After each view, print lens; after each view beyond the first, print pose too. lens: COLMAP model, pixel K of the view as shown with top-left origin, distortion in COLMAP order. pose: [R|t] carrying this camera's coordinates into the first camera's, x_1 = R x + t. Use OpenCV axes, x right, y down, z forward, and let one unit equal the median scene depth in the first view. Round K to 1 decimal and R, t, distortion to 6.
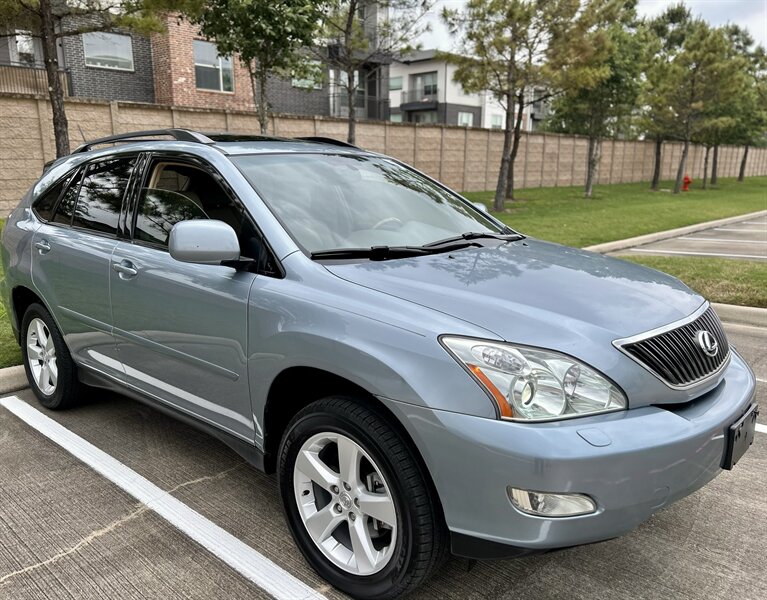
lens RADIAL K [[635.2, 0, 366.8], [0, 635.2, 312.5], [0, 0, 1]] dist [0.055219, -0.063040]
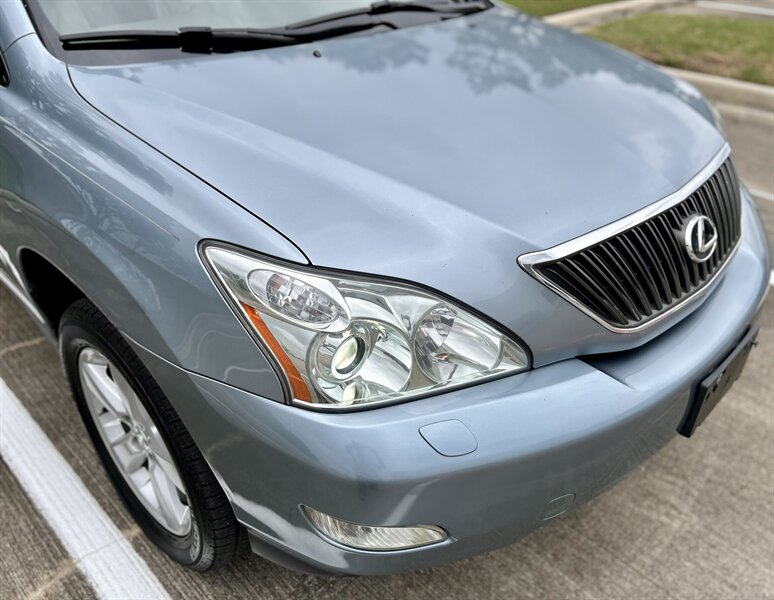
lens RADIAL K [[641.0, 0, 417.0], [0, 641.0, 316.3], [0, 0, 1]] dist [0.055219, -0.063040]
pose [[0.999302, 0.030198, 0.021983, 0.225488], [-0.036188, 0.928516, 0.369526, -0.088709], [-0.009253, -0.370063, 0.928961, 0.364347]]
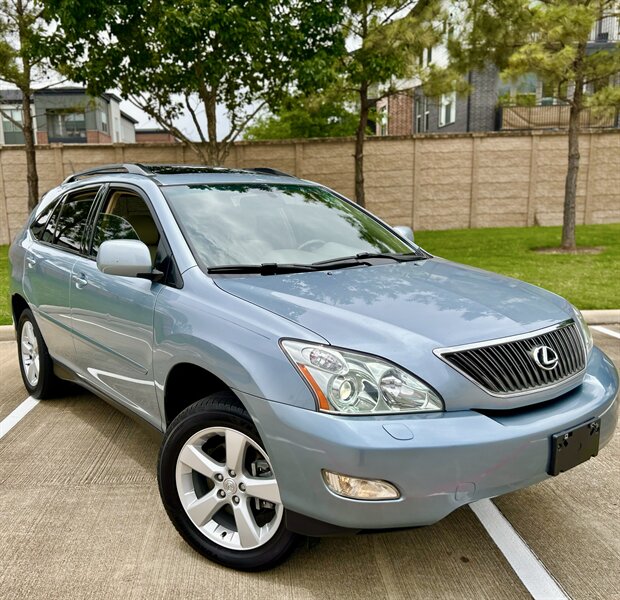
lens RADIAL K [[623.7, 0, 271.8], [0, 623.7, 297.3], [0, 0, 1]] dist [0.032090, 0.000000]
pose [[0.982644, 0.025637, -0.183720, 0.241594], [-0.035600, 0.998057, -0.051134, 0.015162], [0.182052, 0.056787, 0.981648, -0.108314]]
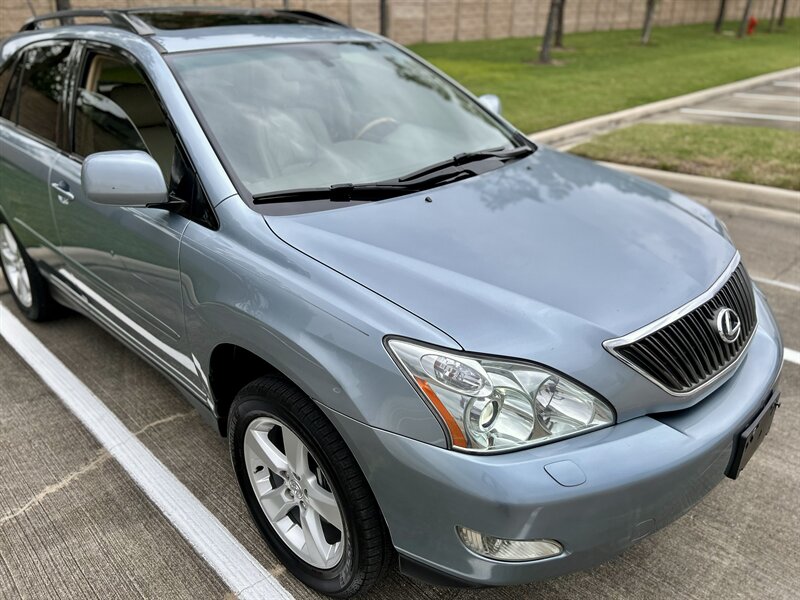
lens RADIAL K [[619.9, 0, 398.6], [0, 619.9, 298.7], [0, 0, 1]] dist [0.042541, -0.052877]
pose [[0.999700, 0.007772, -0.023244, 0.117101], [-0.002494, 0.975728, 0.218972, -0.140222], [0.024382, -0.218848, 0.975454, 0.199501]]
